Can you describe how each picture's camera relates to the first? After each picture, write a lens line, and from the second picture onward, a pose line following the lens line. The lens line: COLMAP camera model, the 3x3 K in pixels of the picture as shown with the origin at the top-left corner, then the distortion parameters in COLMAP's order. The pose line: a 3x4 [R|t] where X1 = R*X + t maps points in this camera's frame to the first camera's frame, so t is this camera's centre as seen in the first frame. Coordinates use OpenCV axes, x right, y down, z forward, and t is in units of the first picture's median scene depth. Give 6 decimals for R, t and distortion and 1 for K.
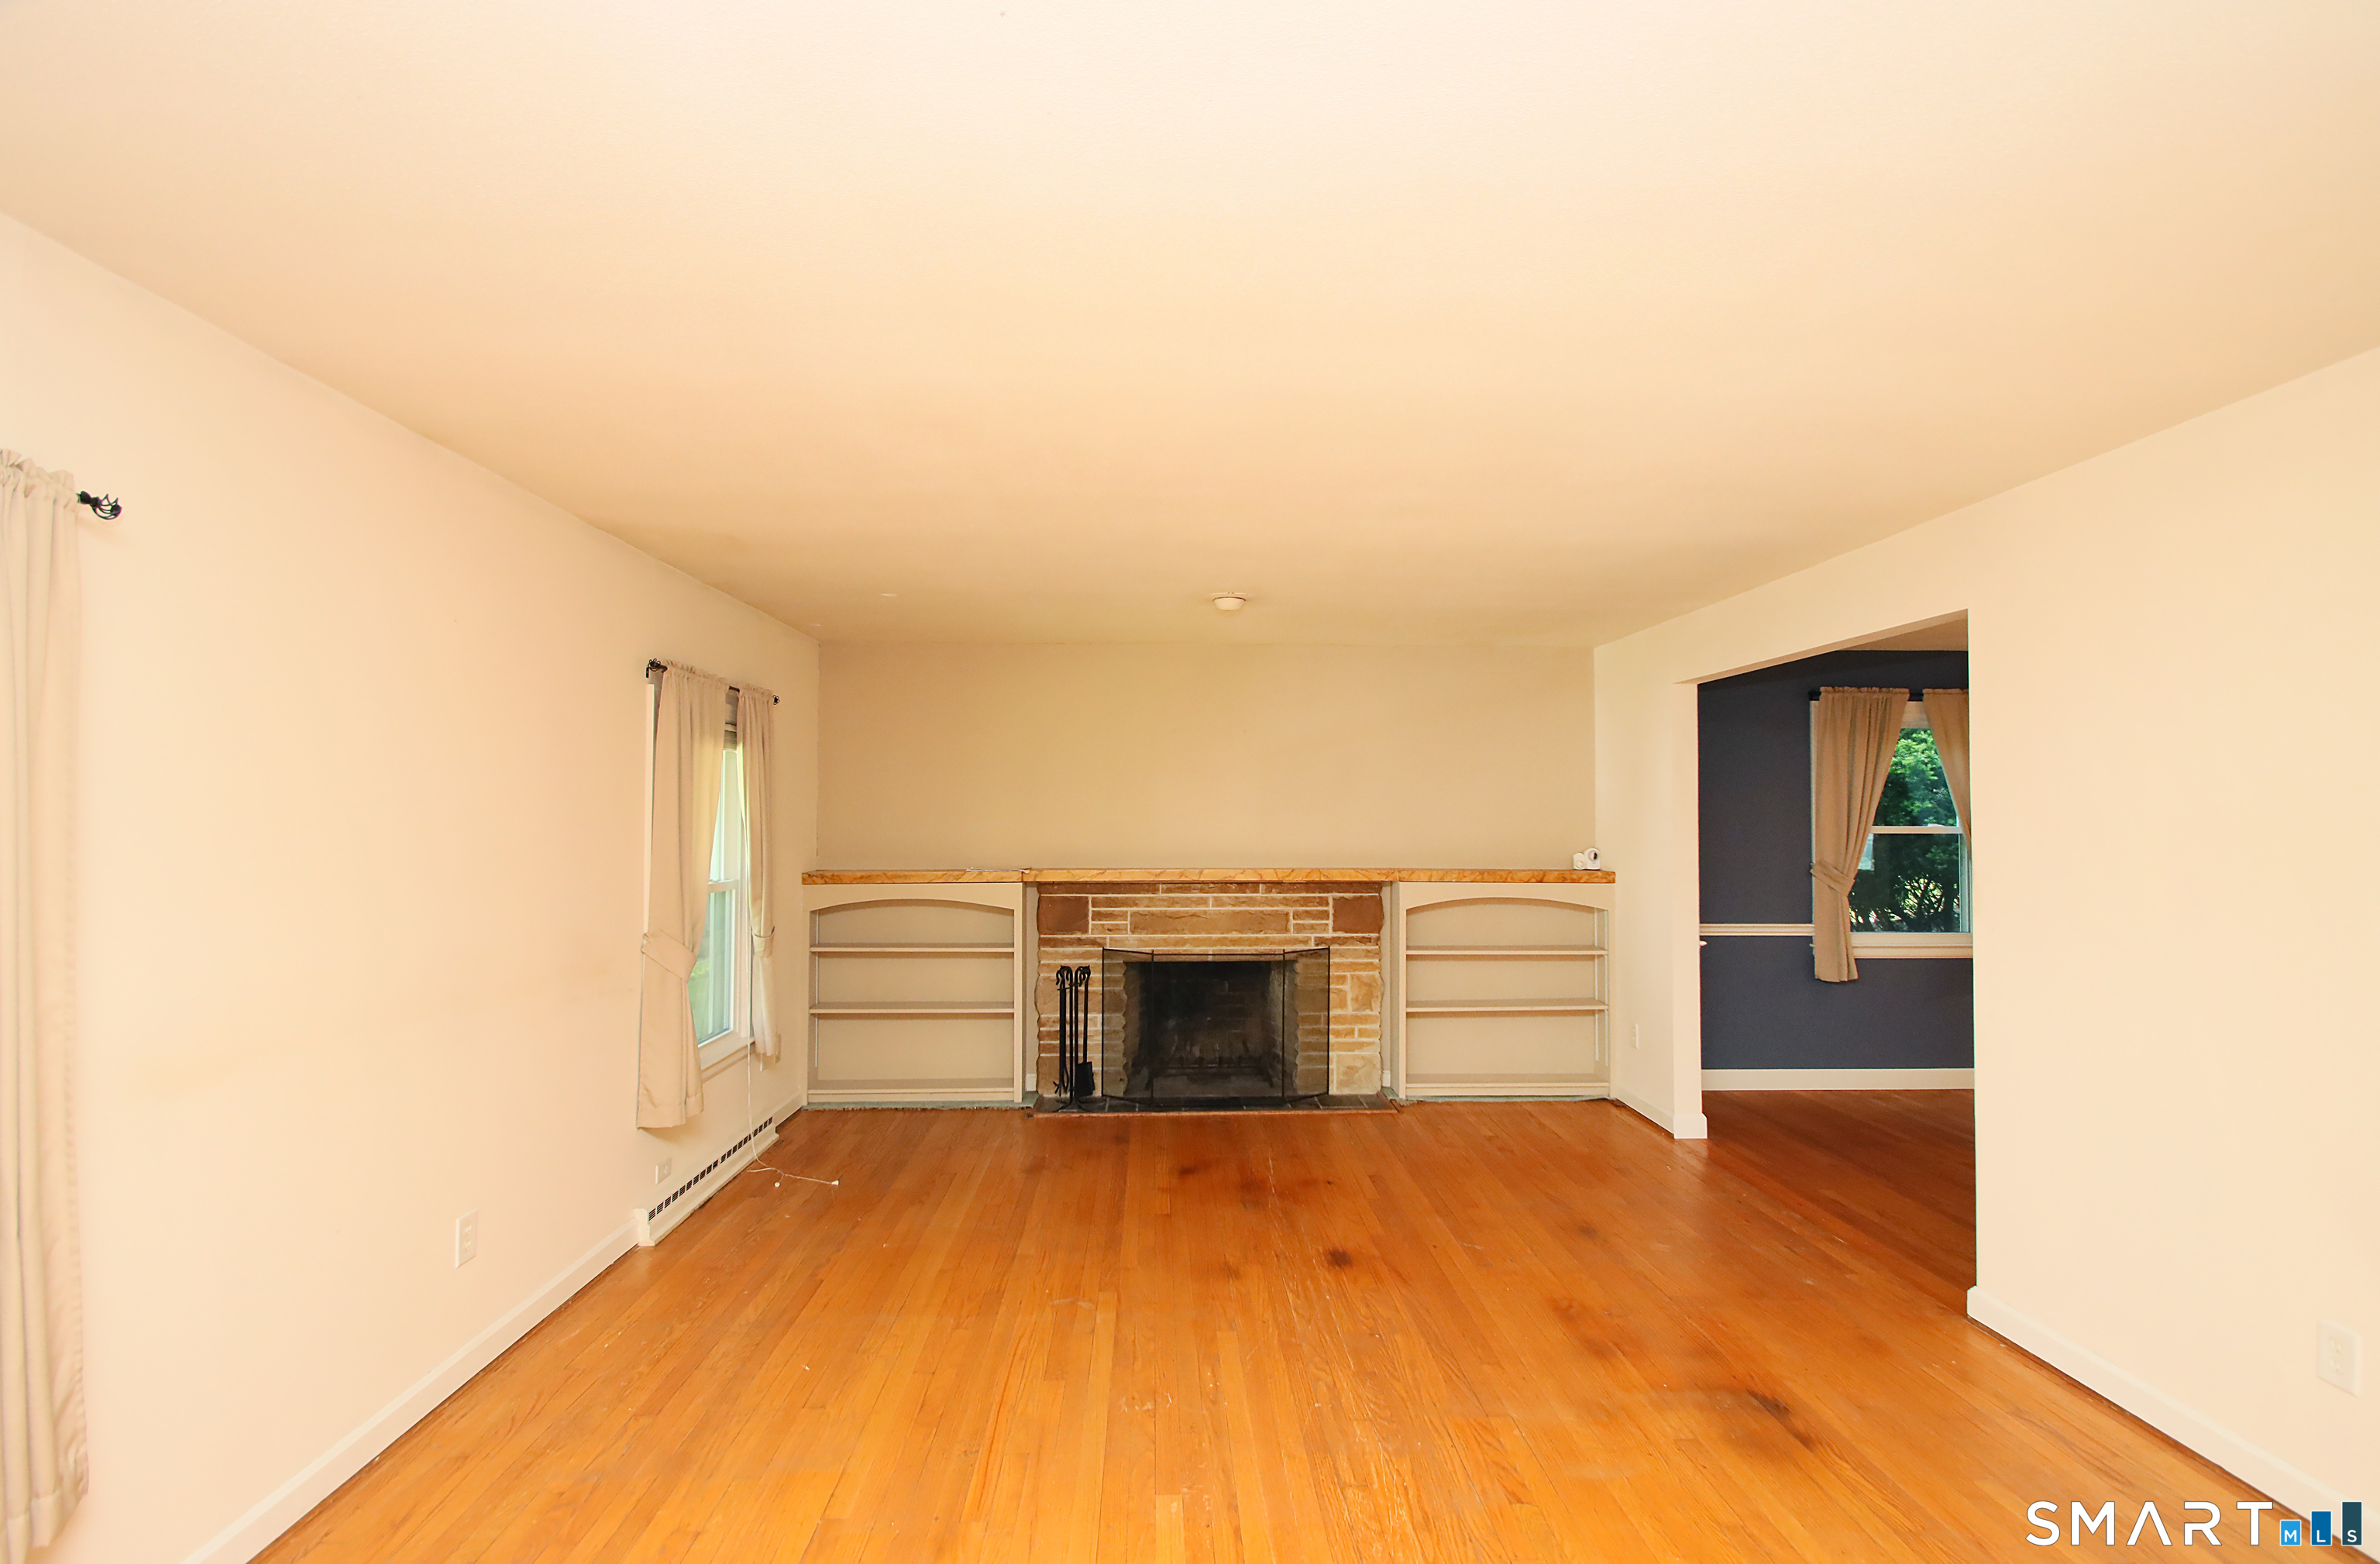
lens RADIAL K [[1099.0, 0, 1192.4], [0, 1099.0, 788.6], [0, 0, 1]] dist [0.001076, -0.006628]
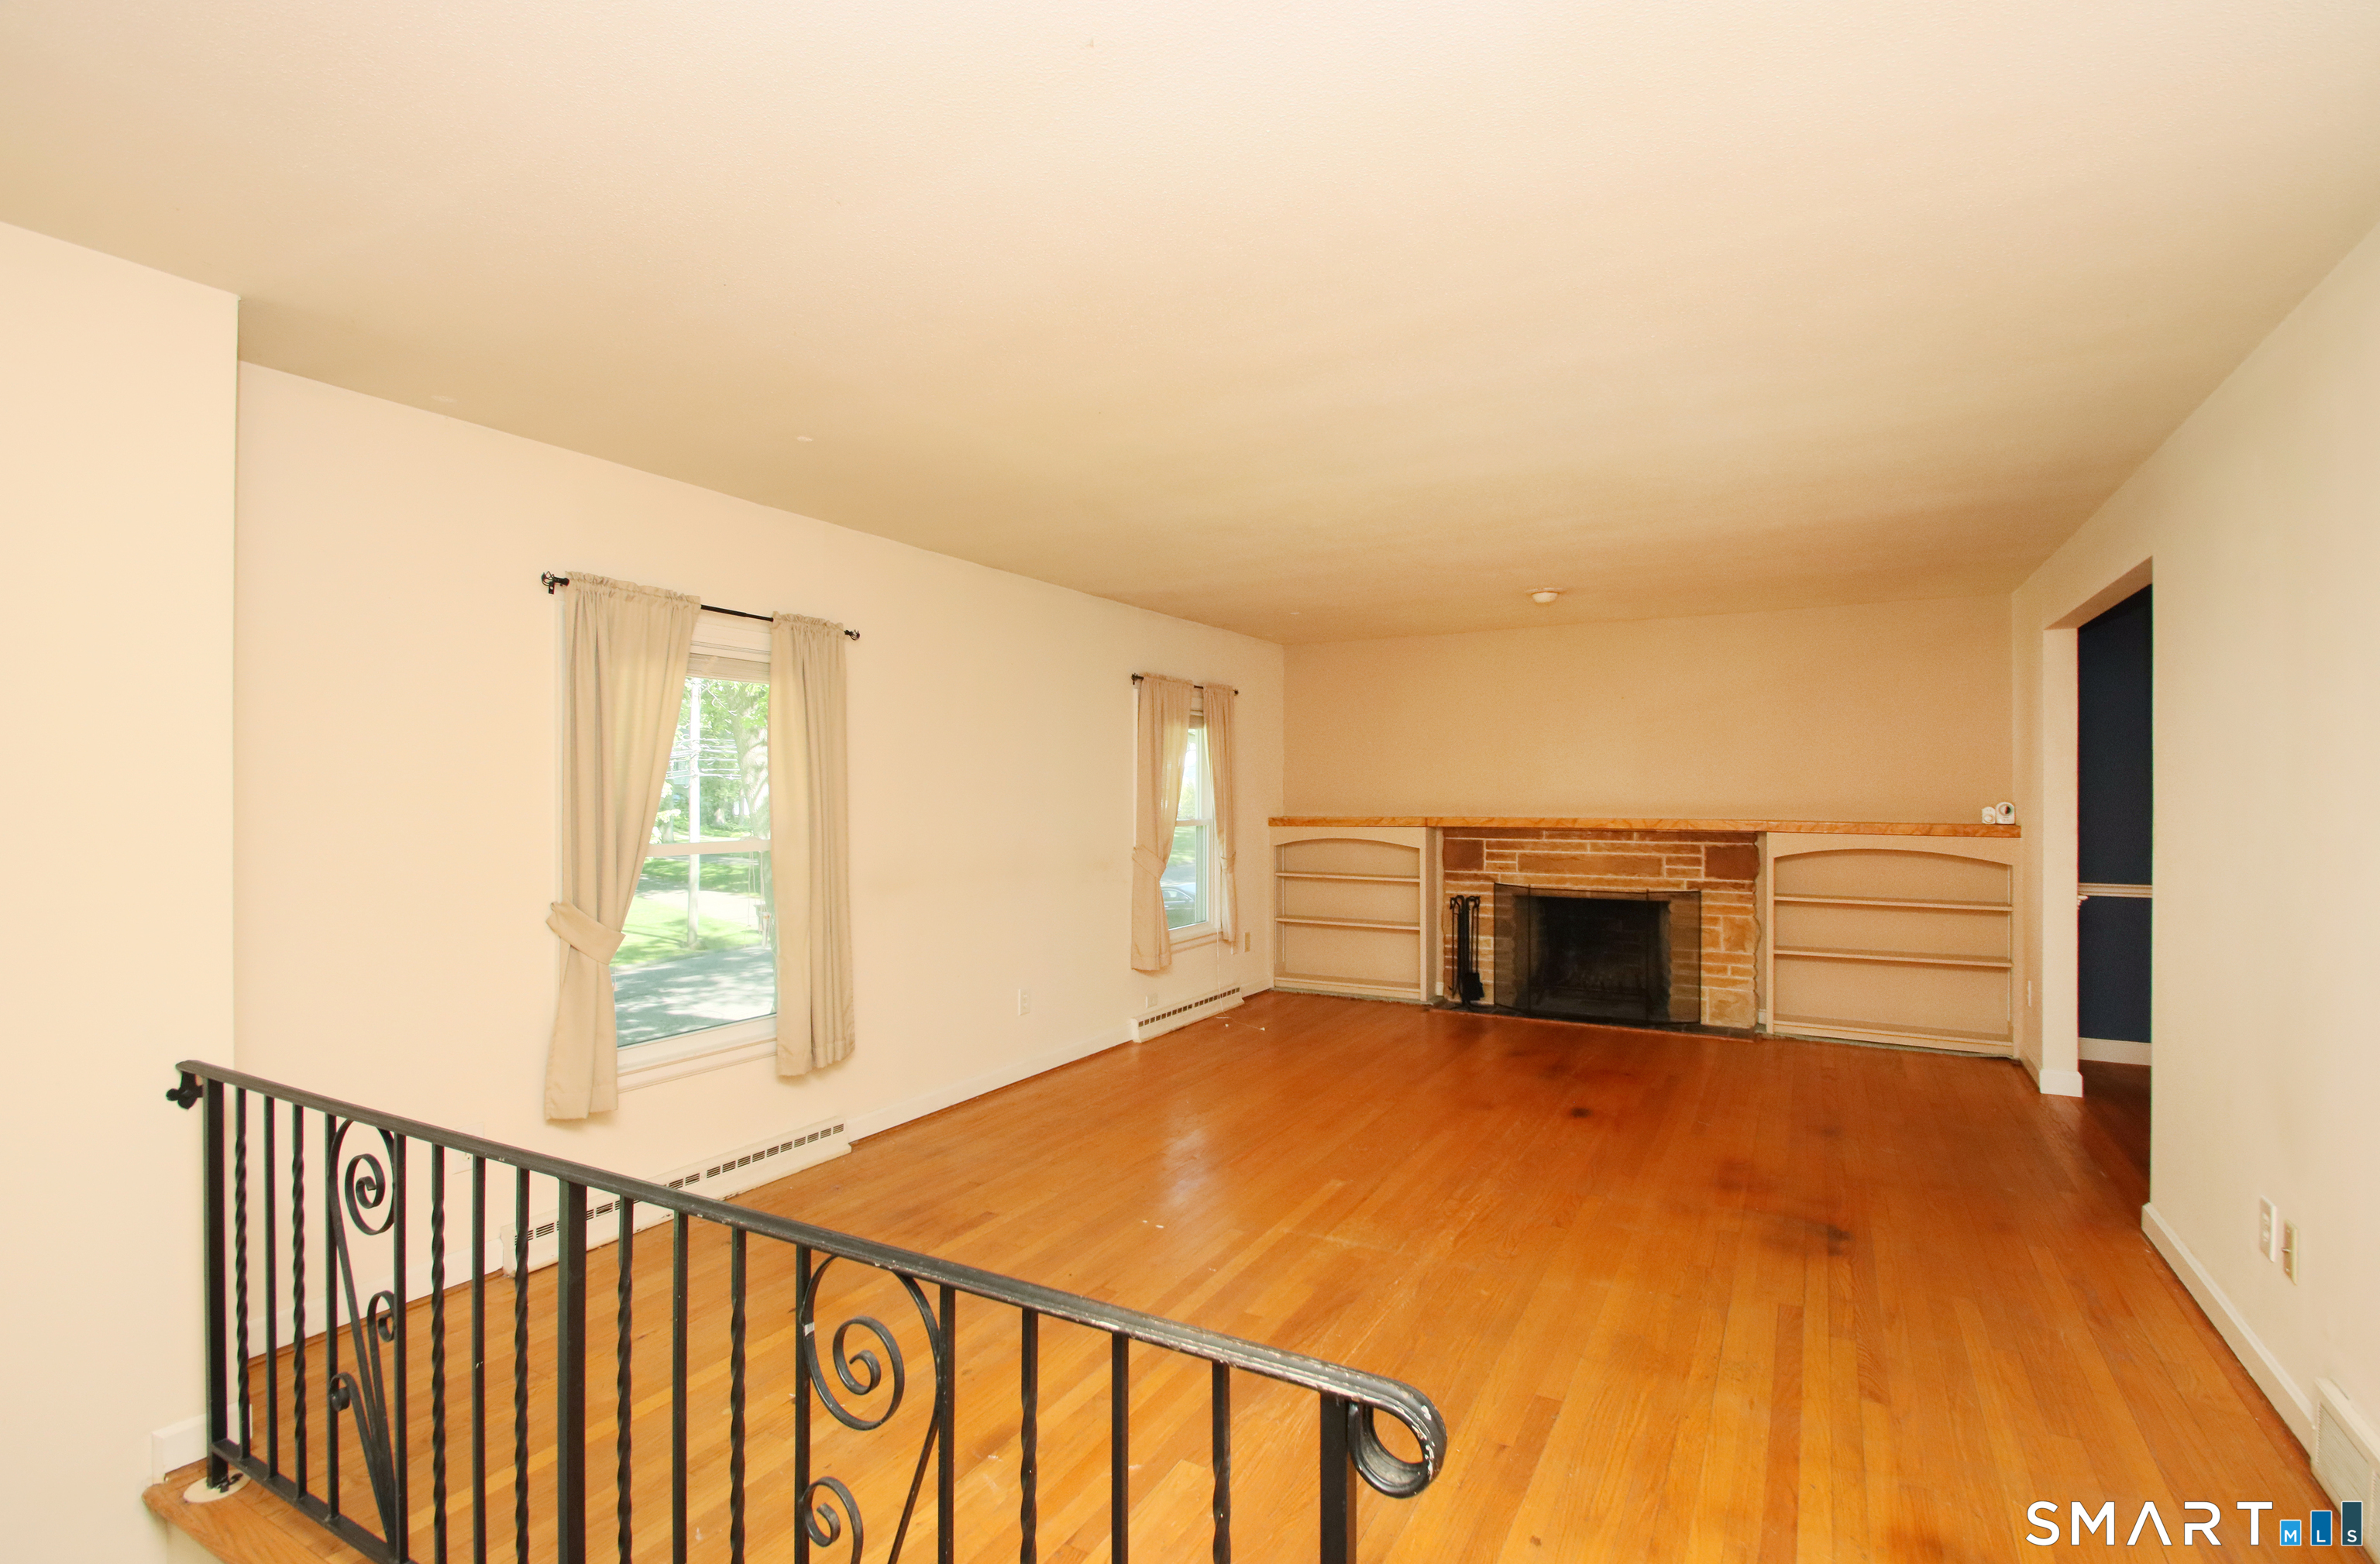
lens RADIAL K [[1099.0, 0, 1199.3], [0, 1099.0, 784.2], [0, 0, 1]] dist [0.001076, -0.006628]
pose [[0.854268, -0.005592, -0.519803, 0.273410], [0.015859, 0.999757, 0.015309, 0.012890], [0.519591, -0.021321, 0.854149, -0.202940]]
